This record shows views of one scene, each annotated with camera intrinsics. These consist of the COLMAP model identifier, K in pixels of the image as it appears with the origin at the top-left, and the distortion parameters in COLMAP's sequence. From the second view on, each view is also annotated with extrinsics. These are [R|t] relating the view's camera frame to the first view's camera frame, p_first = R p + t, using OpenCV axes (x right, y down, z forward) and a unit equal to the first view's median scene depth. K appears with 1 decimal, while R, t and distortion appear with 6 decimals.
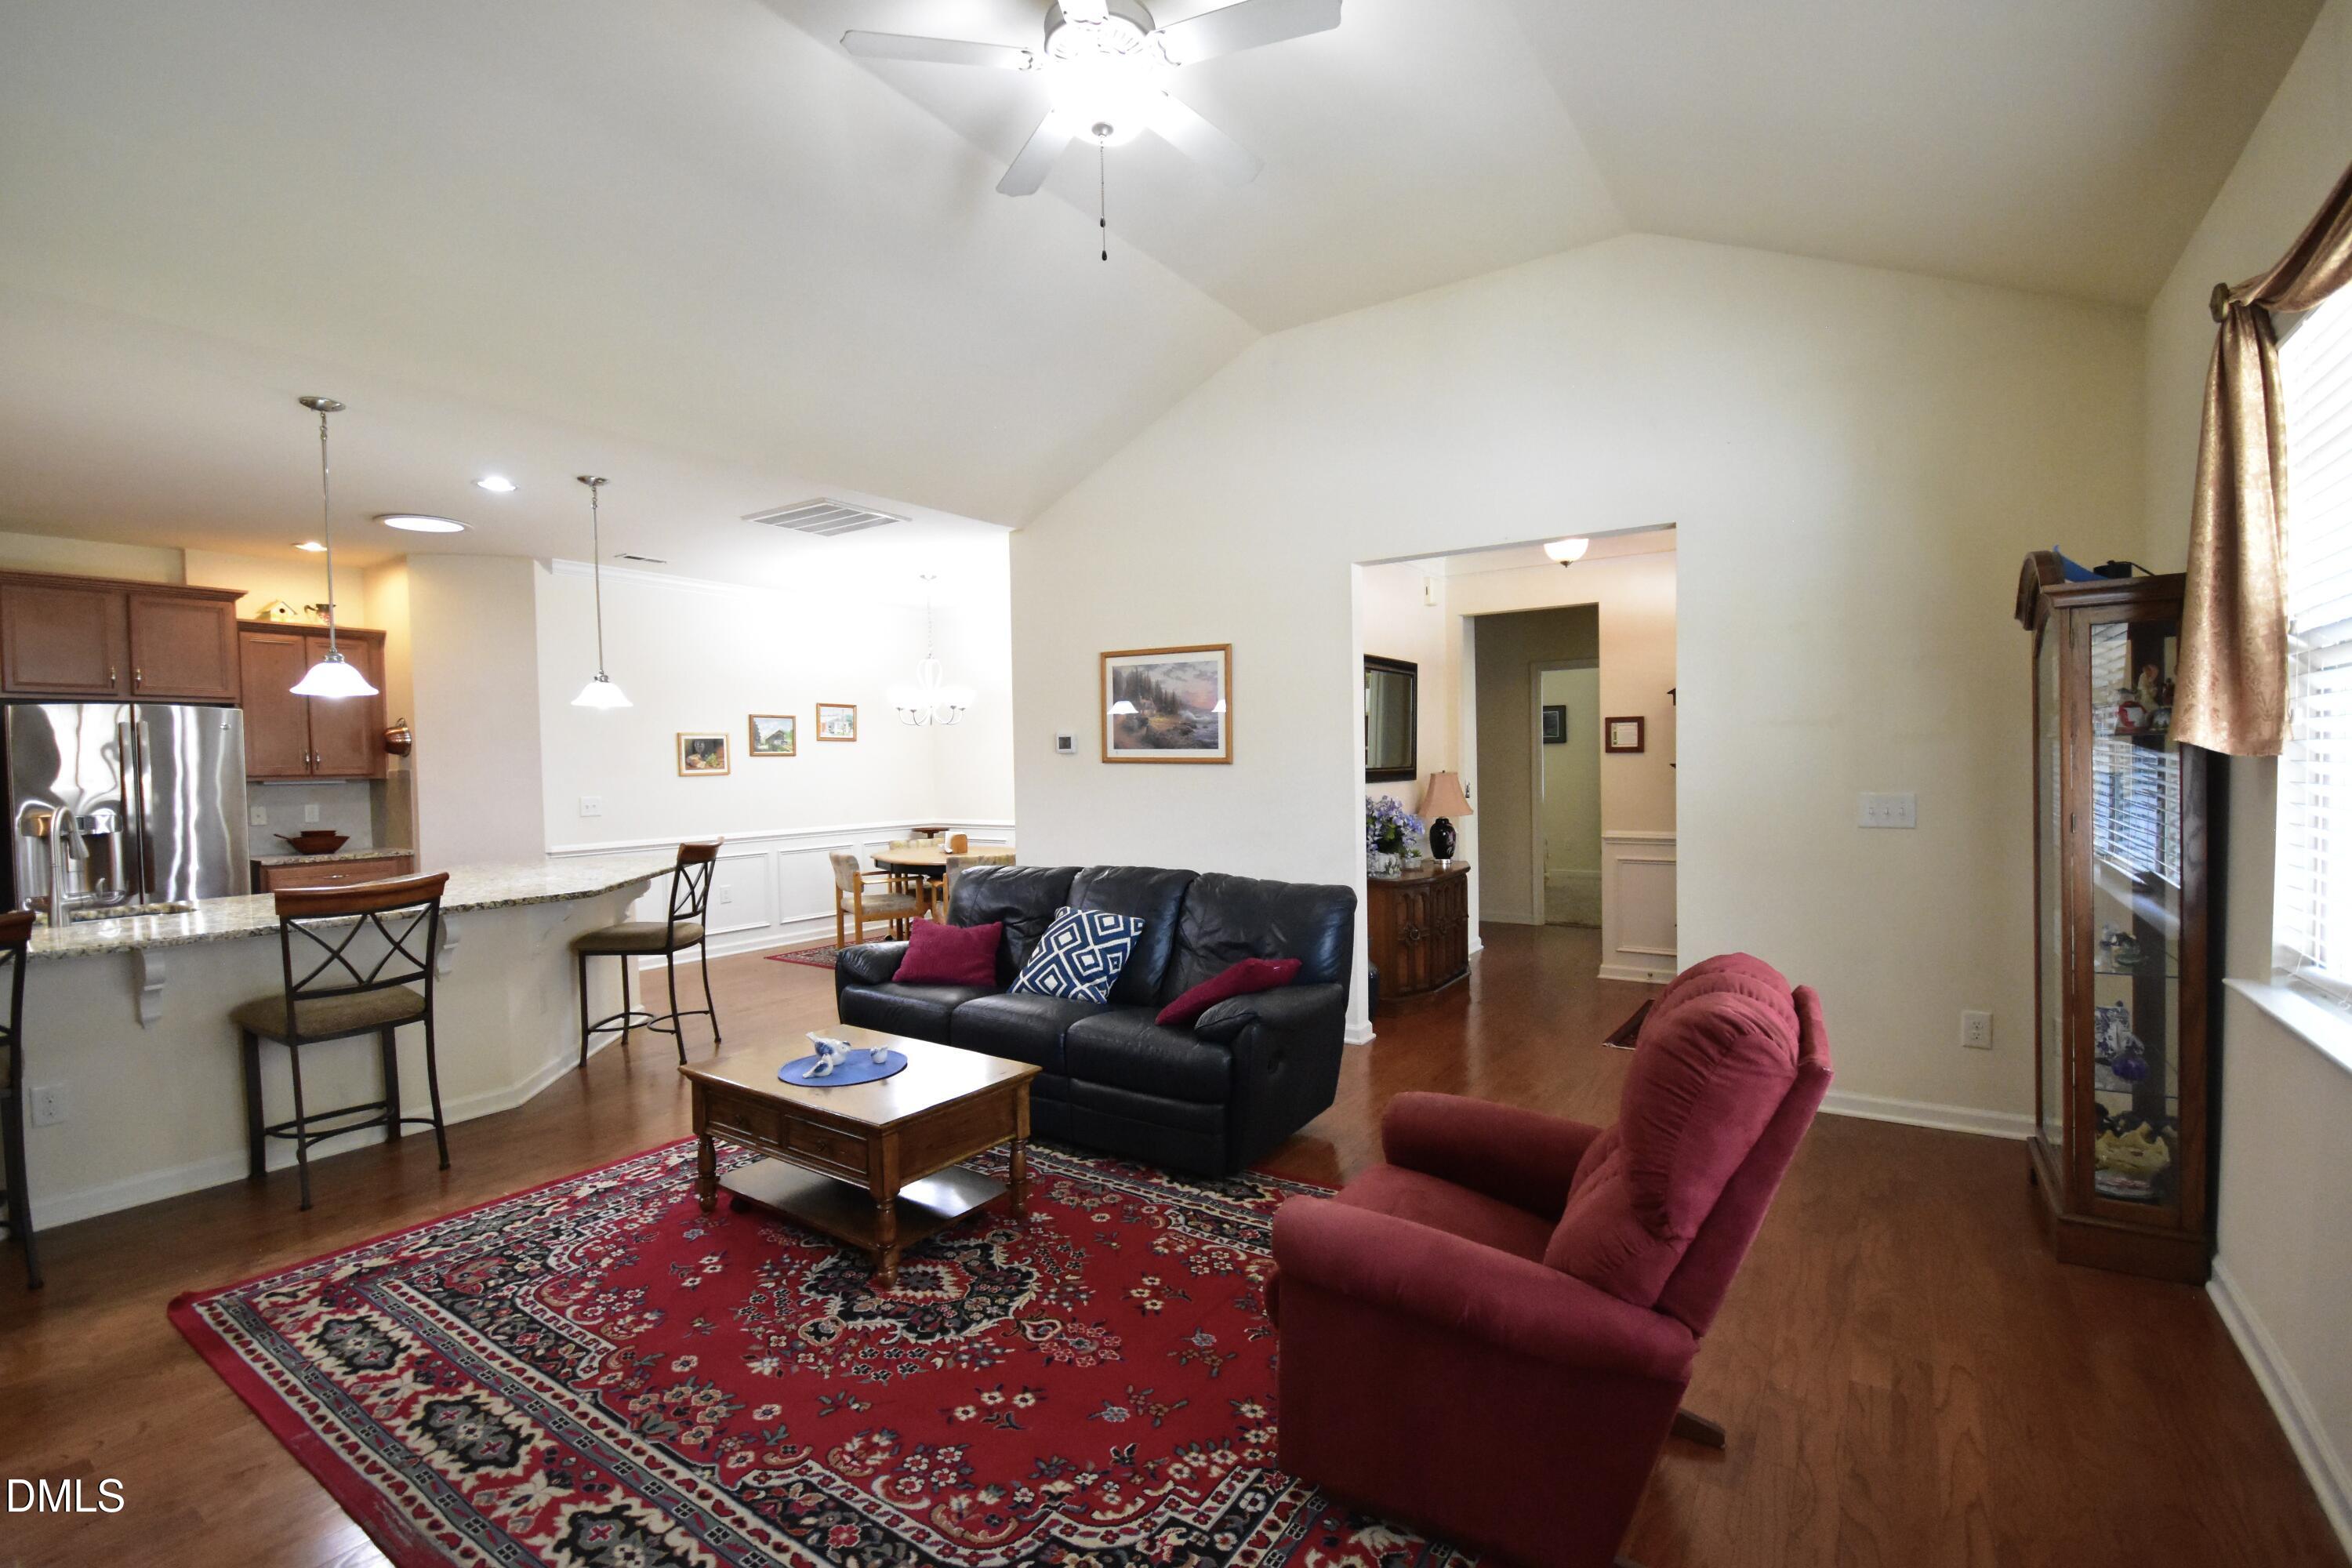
lens RADIAL K [[1026.5, 0, 1187.8], [0, 1026.5, 802.1], [0, 0, 1]] dist [-0.002965, -0.000628]
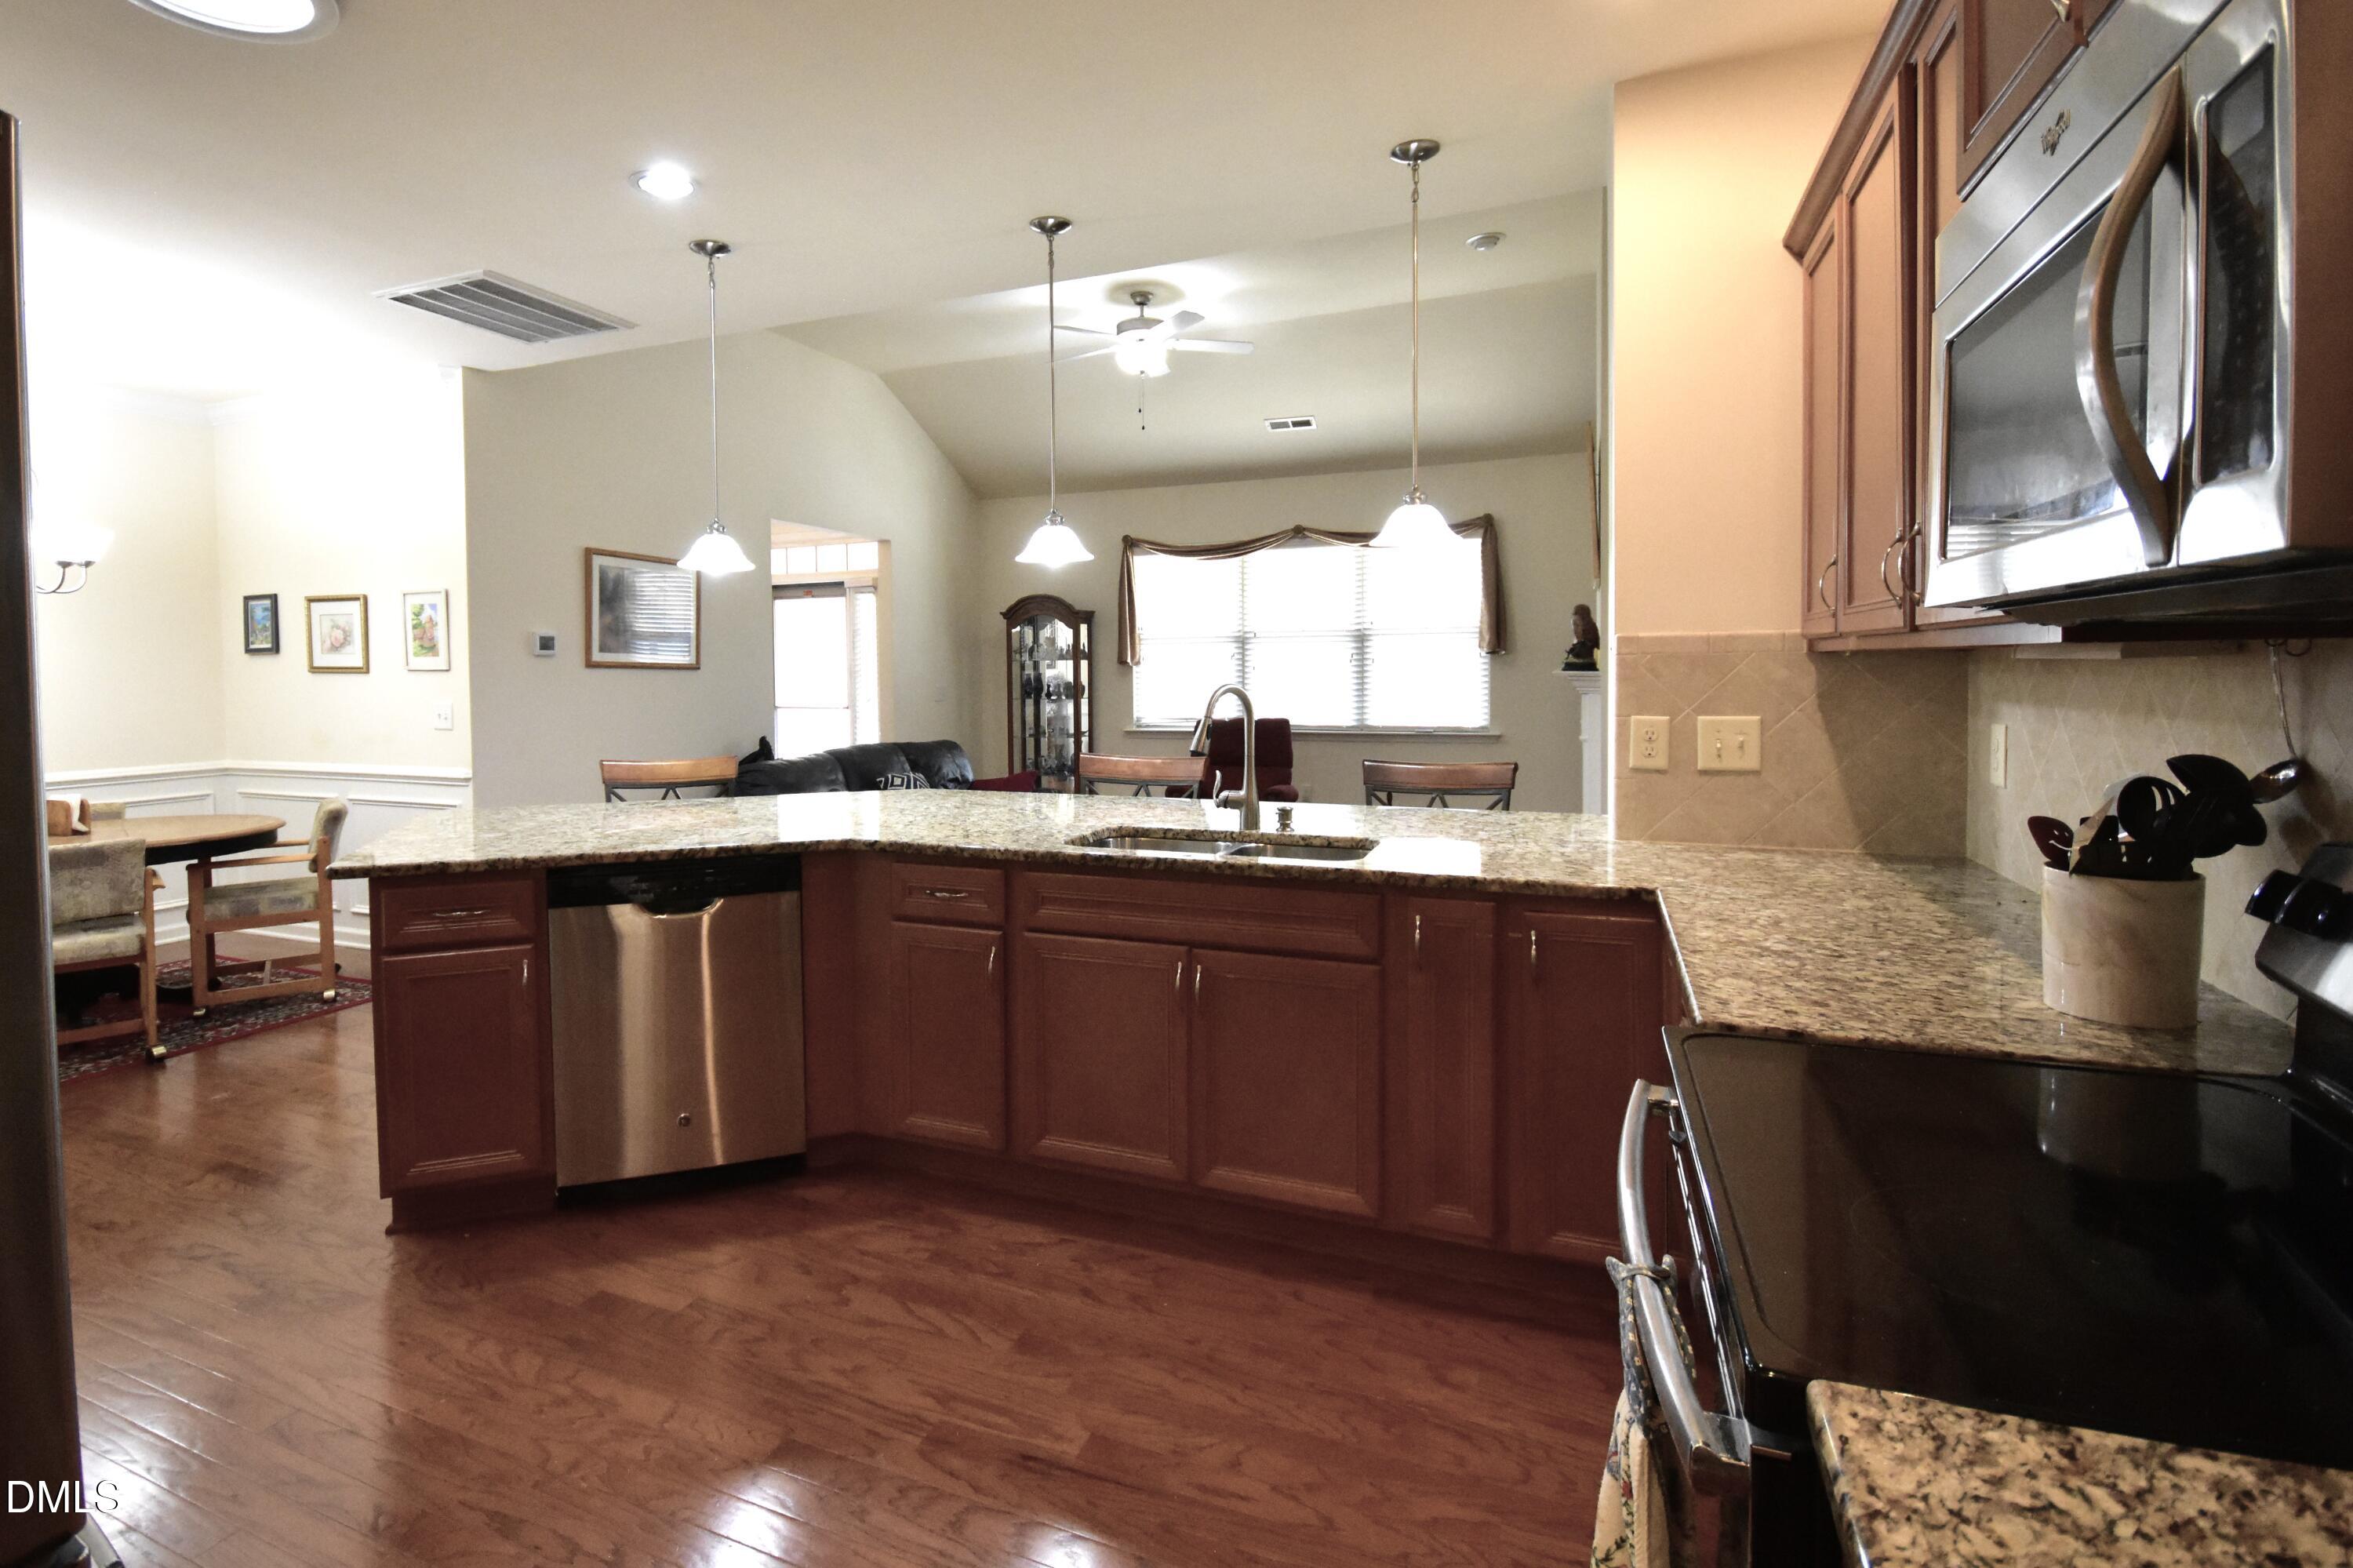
lens RADIAL K [[1142.5, 0, 1111.9], [0, 1142.5, 676.4], [0, 0, 1]] dist [-0.002481, -0.000248]
pose [[-0.199005, 0.010785, 0.979939, -1.884254], [0.060283, 0.998181, 0.001257, -0.006443], [-0.978143, 0.059323, -0.199293, 1.205595]]
